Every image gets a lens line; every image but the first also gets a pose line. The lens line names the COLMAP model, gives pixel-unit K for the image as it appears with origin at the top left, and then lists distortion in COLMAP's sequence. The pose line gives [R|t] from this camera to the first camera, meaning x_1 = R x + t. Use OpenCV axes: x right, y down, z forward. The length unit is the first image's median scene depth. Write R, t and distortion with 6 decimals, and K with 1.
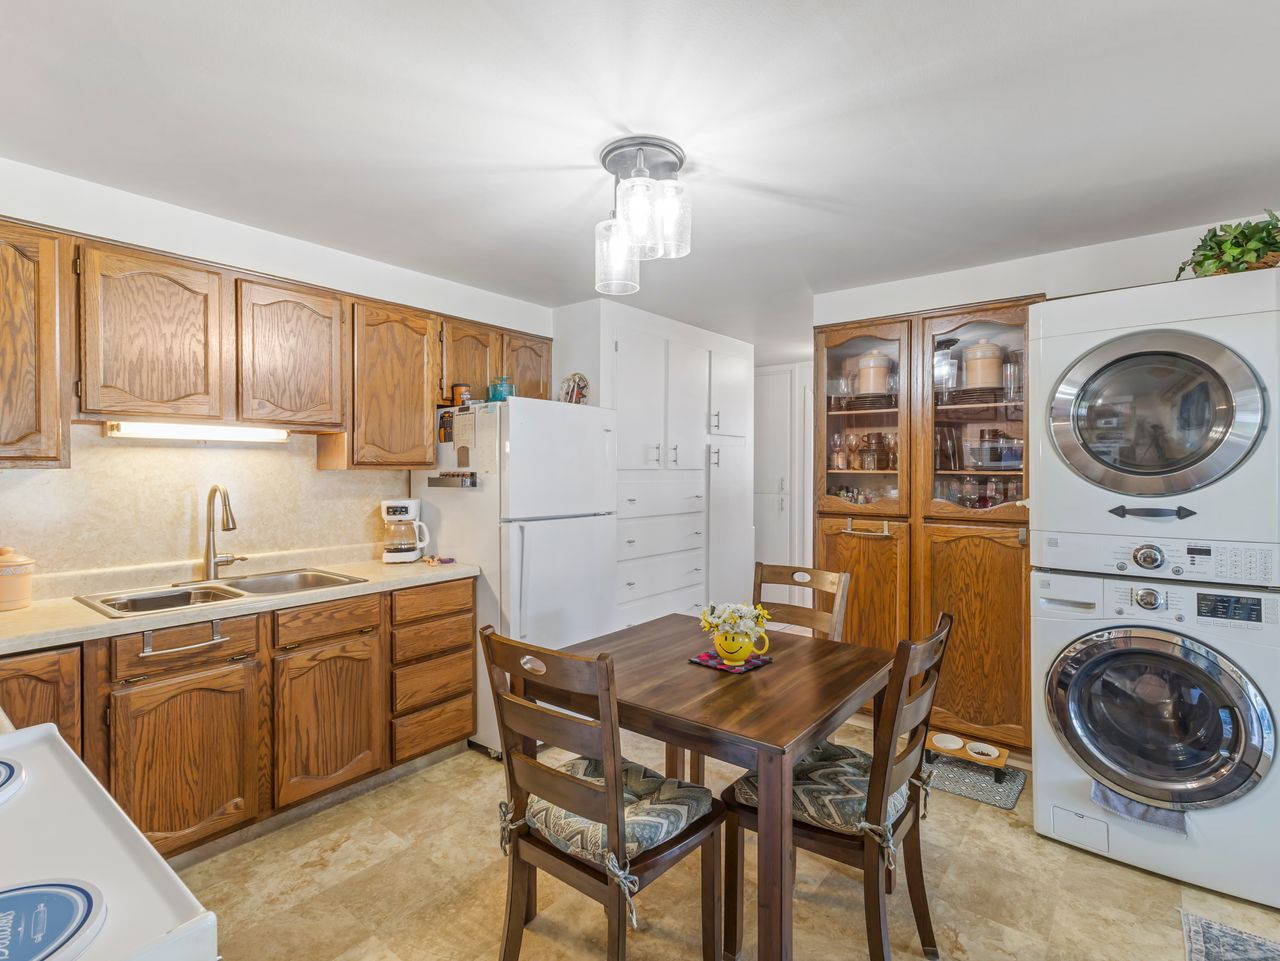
lens RADIAL K [[632.9, 0, 642.9], [0, 632.9, 475.3], [0, 0, 1]] dist [0.010903, -0.000953]
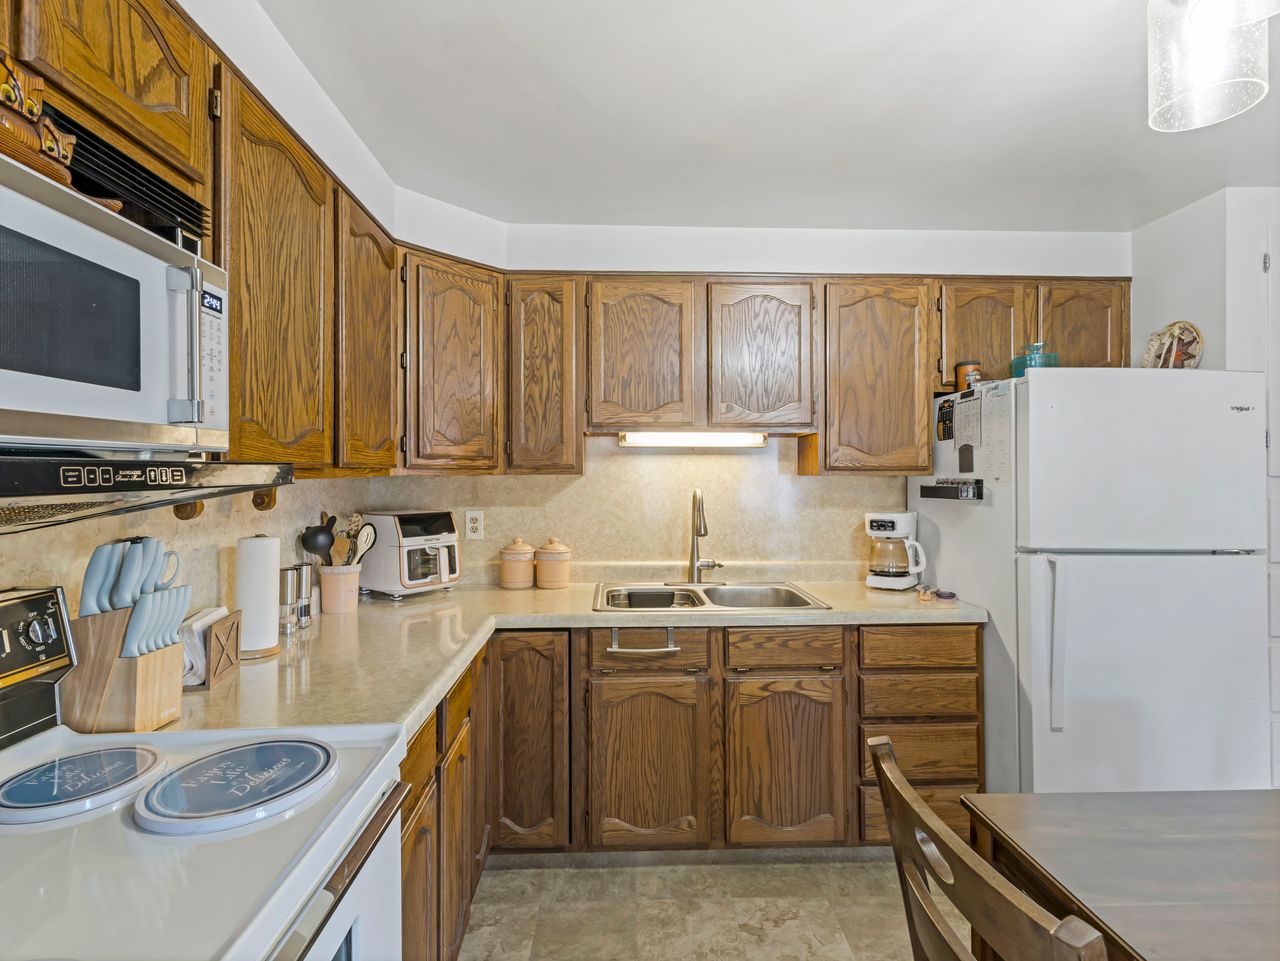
lens RADIAL K [[632.9, 0, 636.5], [0, 632.9, 469.7], [0, 0, 1]] dist [0.010903, -0.000953]
pose [[0.649743, -0.005934, -0.760131, 0.035744], [-0.008505, 0.999850, -0.015075, -0.001830], [0.760107, 0.016260, 0.649595, 0.253879]]
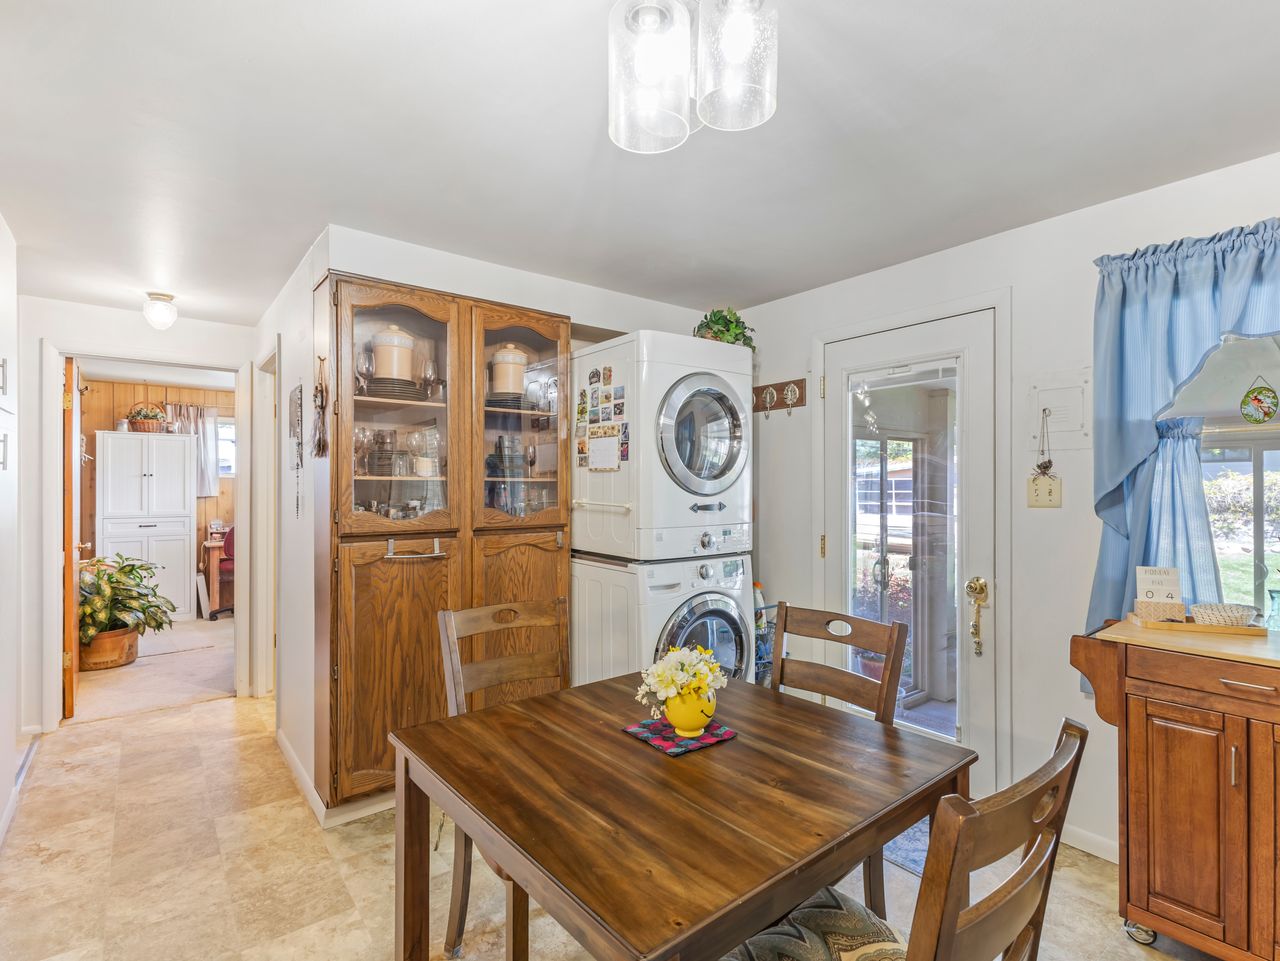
lens RADIAL K [[632.9, 0, 647.8], [0, 632.9, 485.6], [0, 0, 1]] dist [0.010903, -0.000953]
pose [[0.218923, -0.002576, 0.975739, -0.518090], [0.011221, 0.999937, 0.000122, 0.009694], [-0.975678, 0.010922, 0.218938, 0.788591]]
